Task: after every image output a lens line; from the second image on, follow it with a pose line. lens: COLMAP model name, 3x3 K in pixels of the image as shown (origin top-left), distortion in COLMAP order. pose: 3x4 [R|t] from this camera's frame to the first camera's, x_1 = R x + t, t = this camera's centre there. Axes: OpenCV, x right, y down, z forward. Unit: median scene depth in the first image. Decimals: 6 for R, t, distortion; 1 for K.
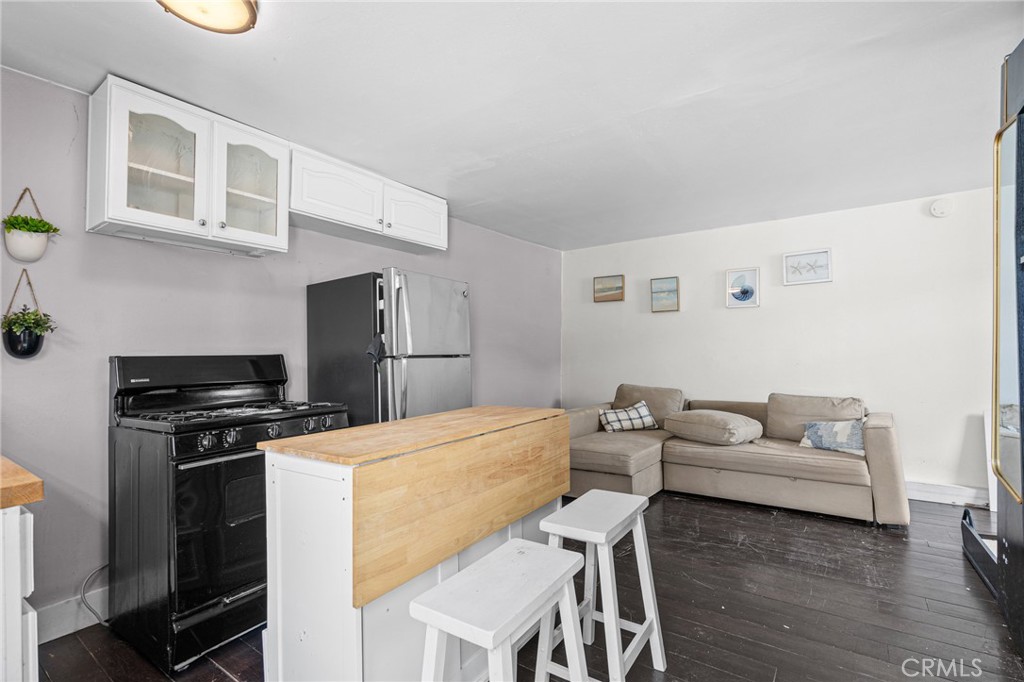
lens RADIAL K [[473.0, 0, 516.3], [0, 473.0, 338.1], [0, 0, 1]] dist [0.003976, 0.000820]
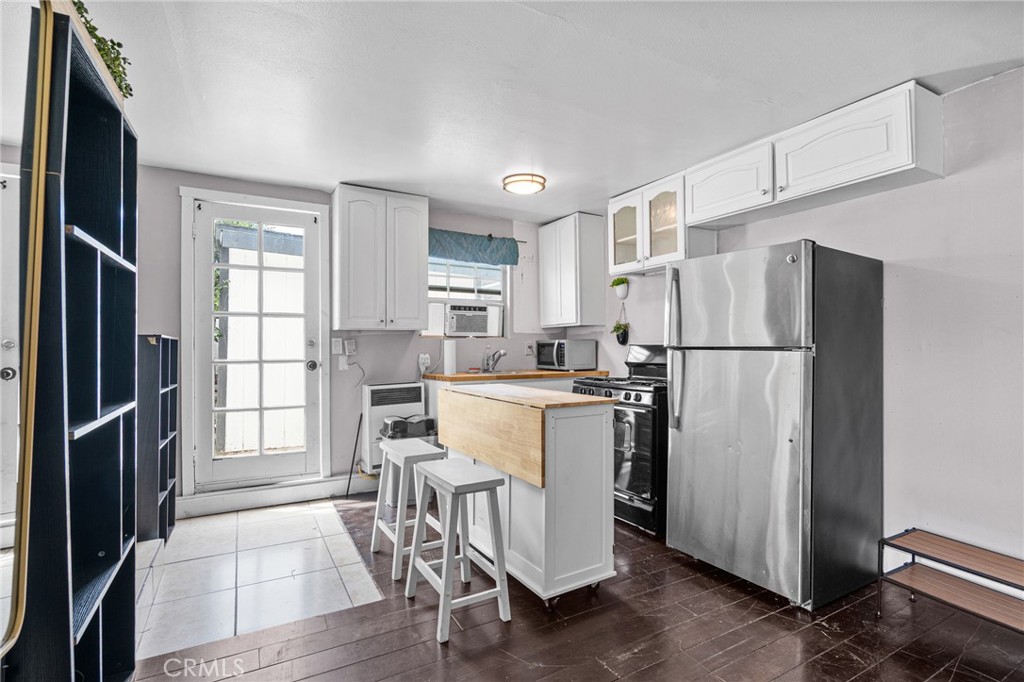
lens RADIAL K [[473.0, 0, 506.2], [0, 473.0, 343.2], [0, 0, 1]] dist [0.003976, 0.000820]
pose [[-0.442530, 0.006310, -0.896731, 0.894018], [0.030451, 0.999504, -0.007995, 0.028237], [0.896236, -0.030844, -0.442503, 1.217498]]
